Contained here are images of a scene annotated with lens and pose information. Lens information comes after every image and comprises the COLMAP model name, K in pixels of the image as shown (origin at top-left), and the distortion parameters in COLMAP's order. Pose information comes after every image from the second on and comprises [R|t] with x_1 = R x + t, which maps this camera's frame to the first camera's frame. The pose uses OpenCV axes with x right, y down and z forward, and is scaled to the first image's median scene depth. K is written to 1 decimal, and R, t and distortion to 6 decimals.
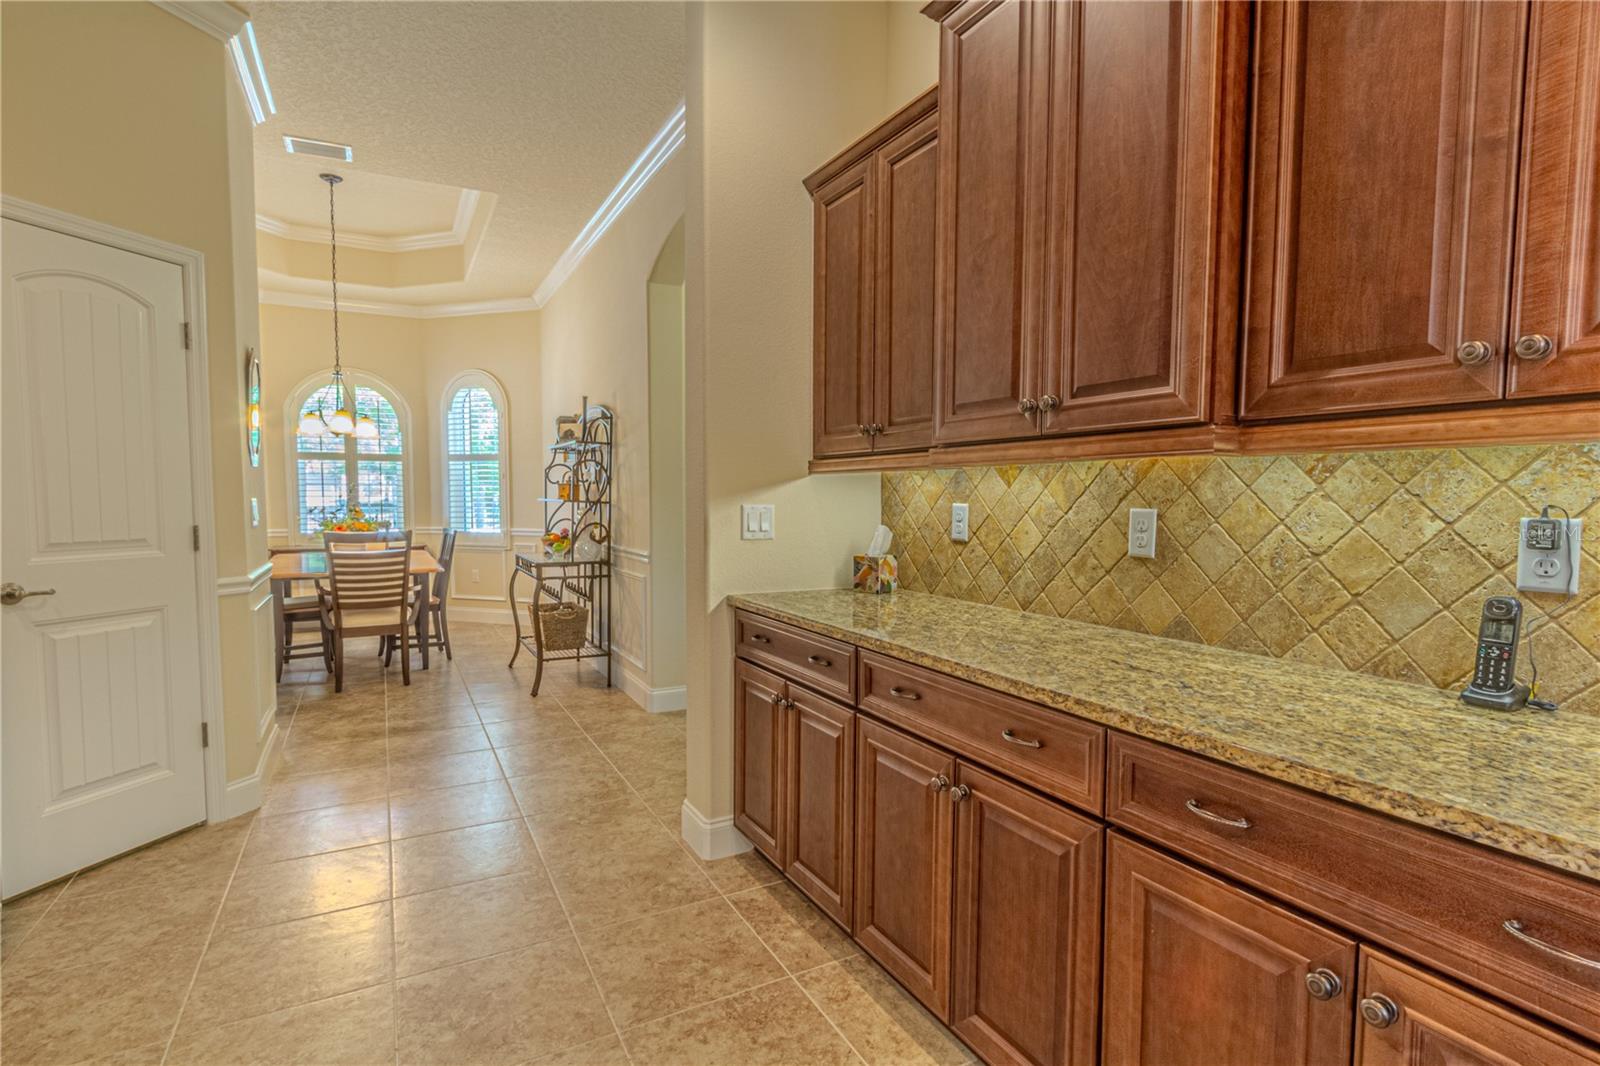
lens RADIAL K [[781.1, 0, 792.3], [0, 781.1, 541.0], [0, 0, 1]] dist [0.000416, -0.000503]
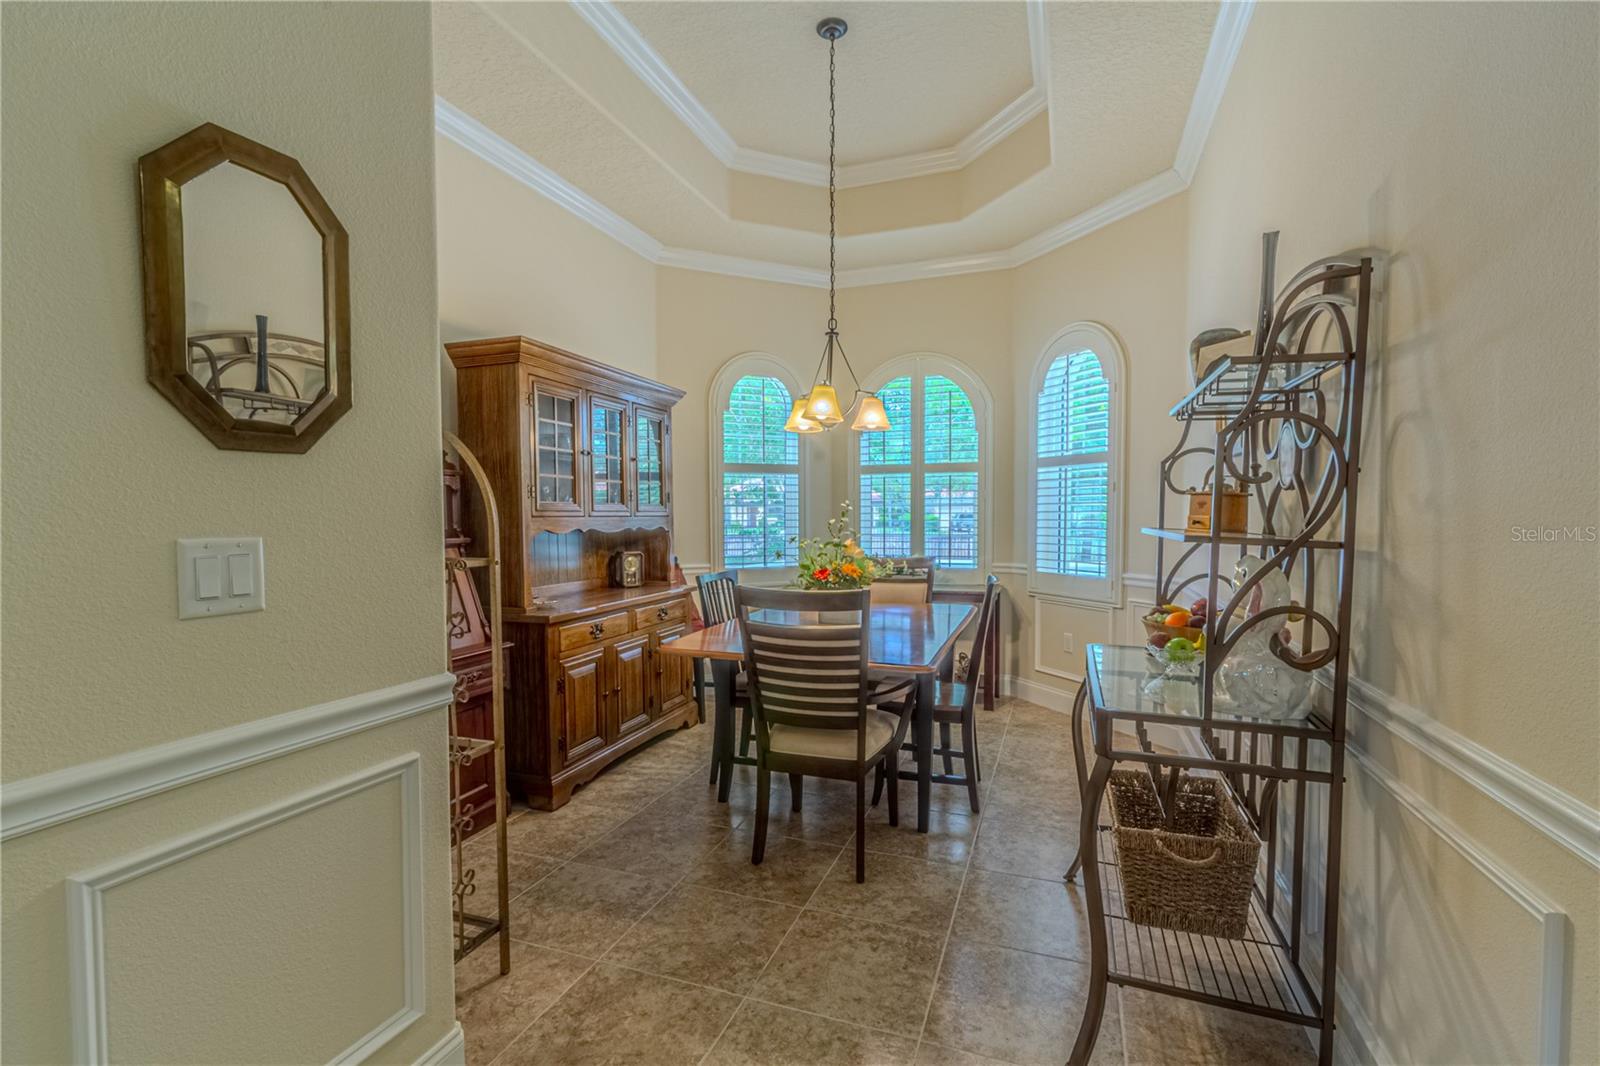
lens RADIAL K [[725.0, 0, 795.7], [0, 725.0, 543.5], [0, 0, 1]] dist [0.003399, -0.001110]
pose [[0.662270, 0.023966, -0.748882, -0.161405], [-0.040315, 0.999180, -0.003676, -0.039875], [0.748180, 0.032625, 0.662693, 0.638337]]
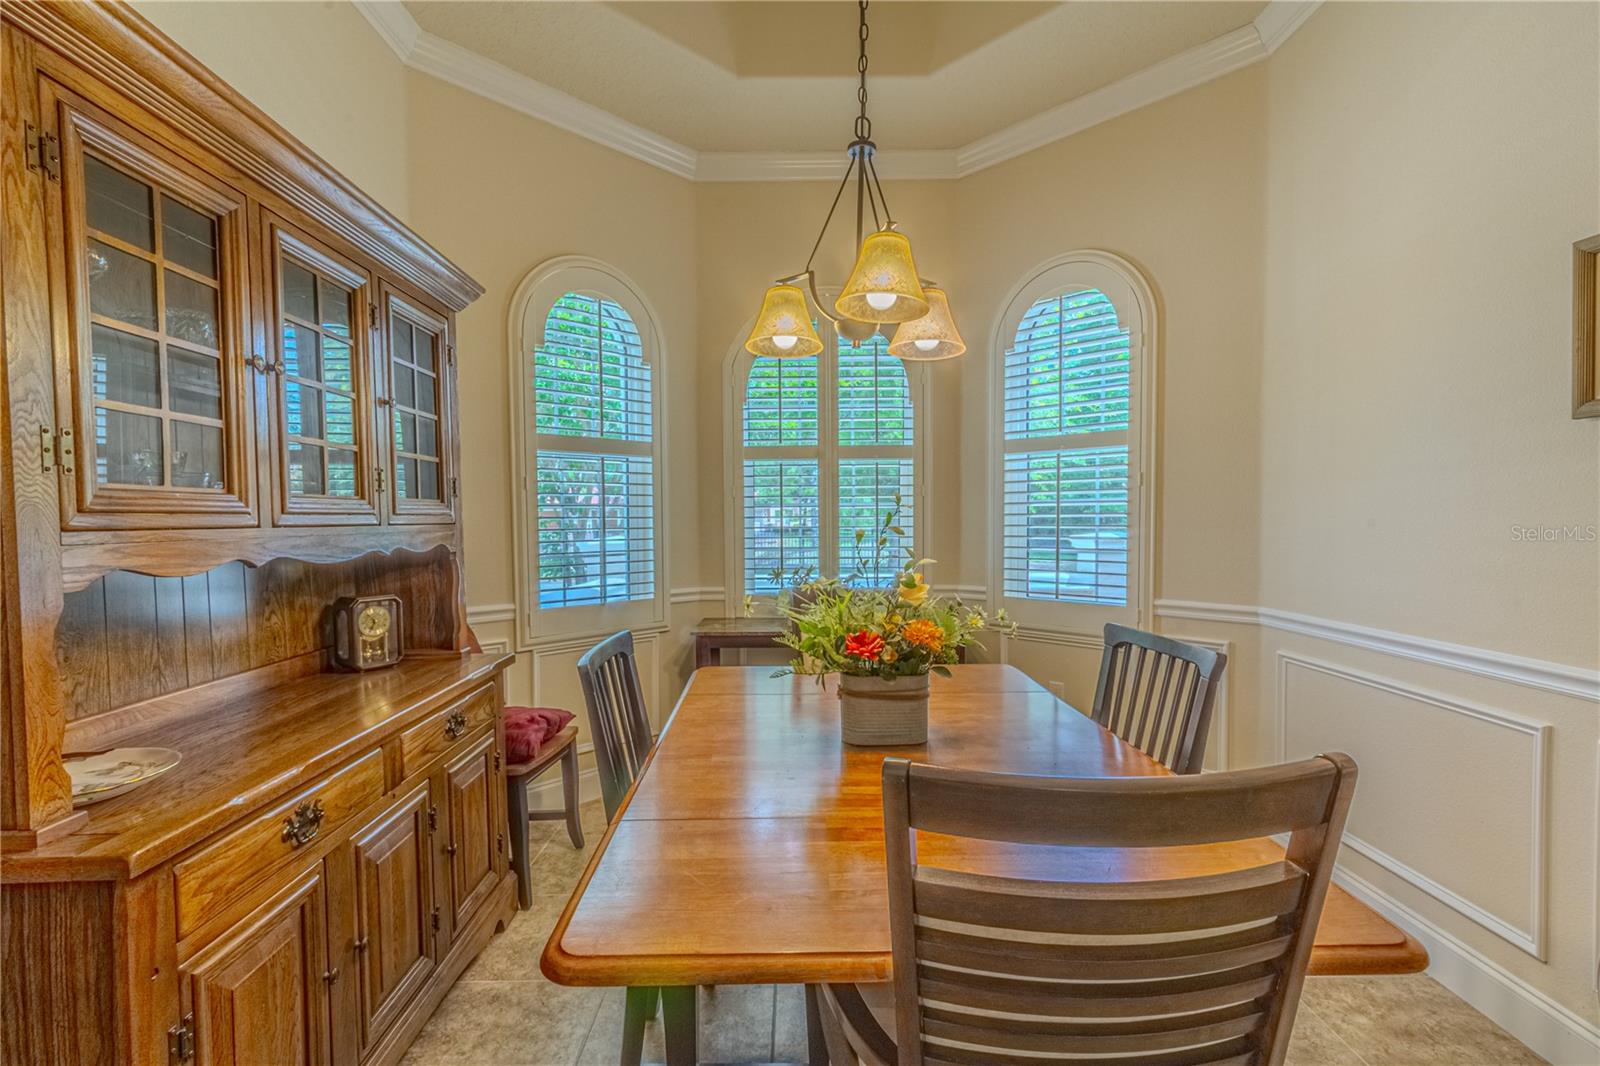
lens RADIAL K [[725.0, 0, 795.7], [0, 725.0, 543.5], [0, 0, 1]] dist [0.003399, -0.001110]
pose [[0.882364, 0.006611, -0.470520, -0.509048], [-0.018391, 0.999622, -0.020444, -0.051982], [0.470207, 0.026692, 0.882152, 0.800196]]
